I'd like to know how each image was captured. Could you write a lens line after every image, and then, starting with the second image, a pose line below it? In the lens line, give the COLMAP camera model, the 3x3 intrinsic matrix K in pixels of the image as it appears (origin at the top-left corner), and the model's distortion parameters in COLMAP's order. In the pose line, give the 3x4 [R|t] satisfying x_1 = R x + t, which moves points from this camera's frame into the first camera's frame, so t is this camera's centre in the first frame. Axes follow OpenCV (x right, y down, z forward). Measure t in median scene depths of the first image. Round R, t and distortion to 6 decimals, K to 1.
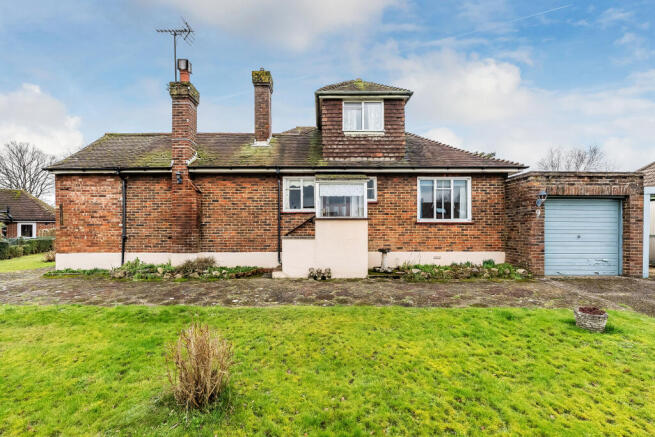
lens RADIAL K [[292.2, 0, 327.5], [0, 292.2, 218.5], [0, 0, 1]] dist [-0.000519, -0.000011]
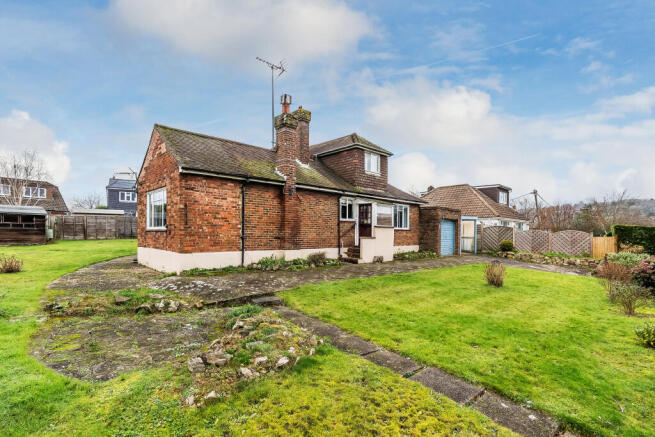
lens RADIAL K [[307.0, 0, 327.5], [0, 307.0, 218.5], [0, 0, 1]] dist [-0.000665, -0.000020]
pose [[0.733050, 0.044176, 0.678739, -1.254414], [-0.039047, 0.998976, -0.022847, 0.006041], [-0.679053, -0.009755, 0.734024, -0.085054]]
